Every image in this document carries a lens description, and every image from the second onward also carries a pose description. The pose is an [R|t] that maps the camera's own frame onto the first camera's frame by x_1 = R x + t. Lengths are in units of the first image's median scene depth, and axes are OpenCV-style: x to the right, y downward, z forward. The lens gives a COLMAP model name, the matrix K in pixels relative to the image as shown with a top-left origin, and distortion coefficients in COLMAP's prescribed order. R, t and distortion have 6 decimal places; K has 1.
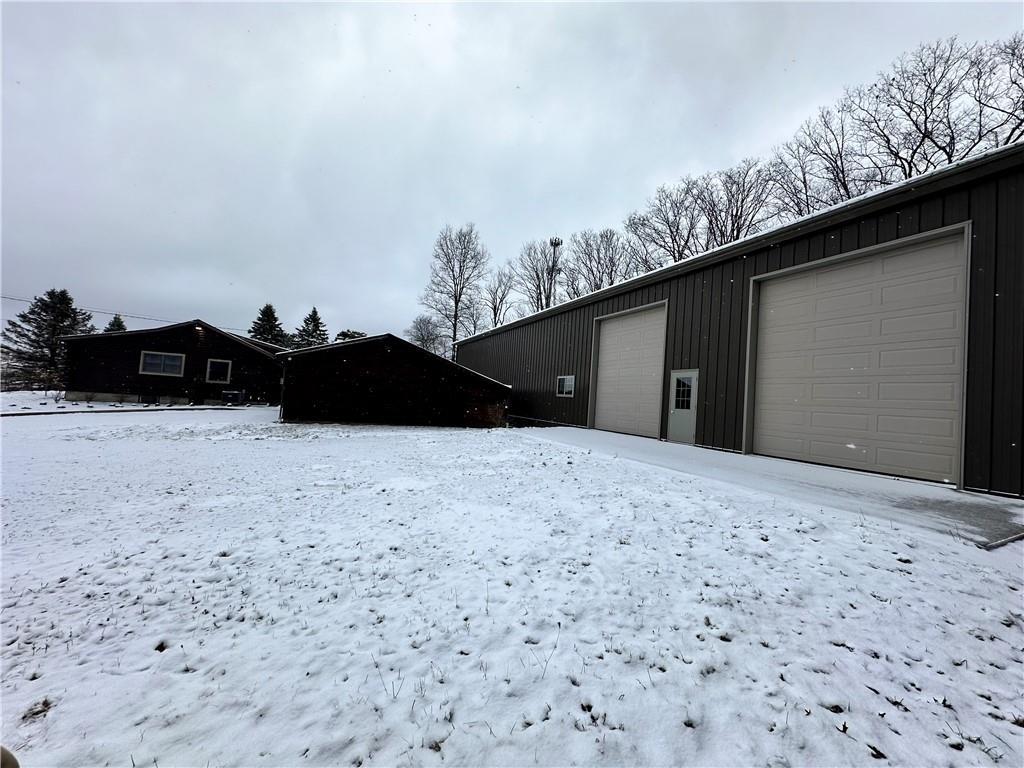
lens RADIAL K [[407.4, 0, 512.0], [0, 407.4, 384.0], [0, 0, 1]] dist [-0.000626, 0.000230]
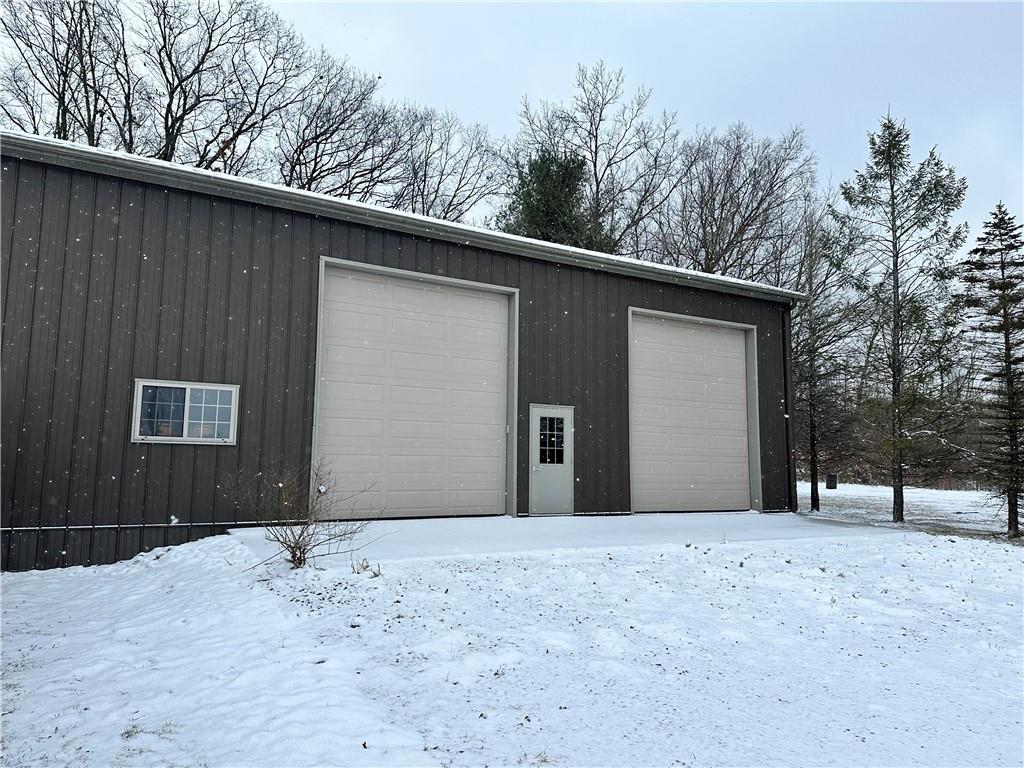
lens RADIAL K [[717.0, 0, 512.0], [0, 717.0, 384.0], [0, 0, 1]] dist [0.003589, 0.000219]
pose [[-0.116570, 0.115190, 0.986480, -0.718540], [-0.018320, 0.992833, -0.118097, 0.070852], [-0.993014, -0.031839, -0.113624, 1.180316]]
